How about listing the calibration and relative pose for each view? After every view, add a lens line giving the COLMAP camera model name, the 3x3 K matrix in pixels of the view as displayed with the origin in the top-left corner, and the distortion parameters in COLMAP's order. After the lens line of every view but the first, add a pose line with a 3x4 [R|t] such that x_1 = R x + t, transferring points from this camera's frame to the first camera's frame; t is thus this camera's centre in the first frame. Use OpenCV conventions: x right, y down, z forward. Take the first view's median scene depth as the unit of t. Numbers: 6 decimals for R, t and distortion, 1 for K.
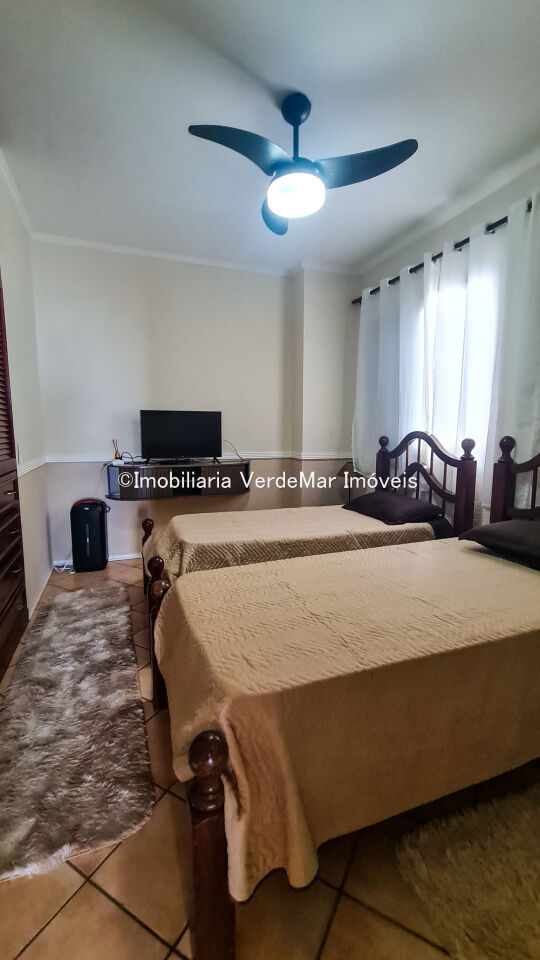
lens RADIAL K [[396.6, 0, 264.8], [0, 396.6, 479.2], [0, 0, 1]] dist [-0.000420, -0.000431]
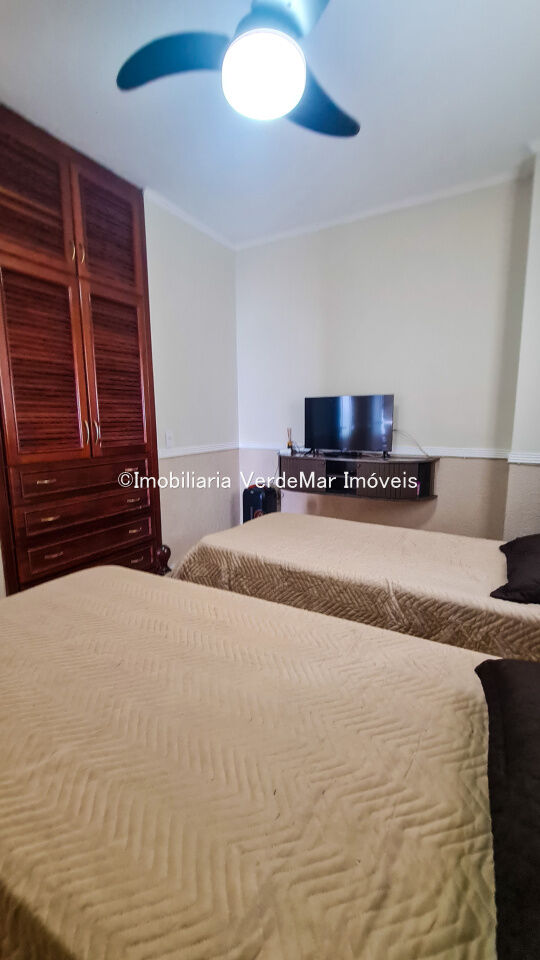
lens RADIAL K [[402.6, 0, 263.0], [0, 402.6, 482.6], [0, 0, 1]] dist [-0.000883, -0.000240]
pose [[0.634891, 0.117803, -0.763568, 0.373404], [-0.083954, 0.992974, 0.083390, -0.042025], [0.768027, 0.011161, 0.640320, 0.292889]]
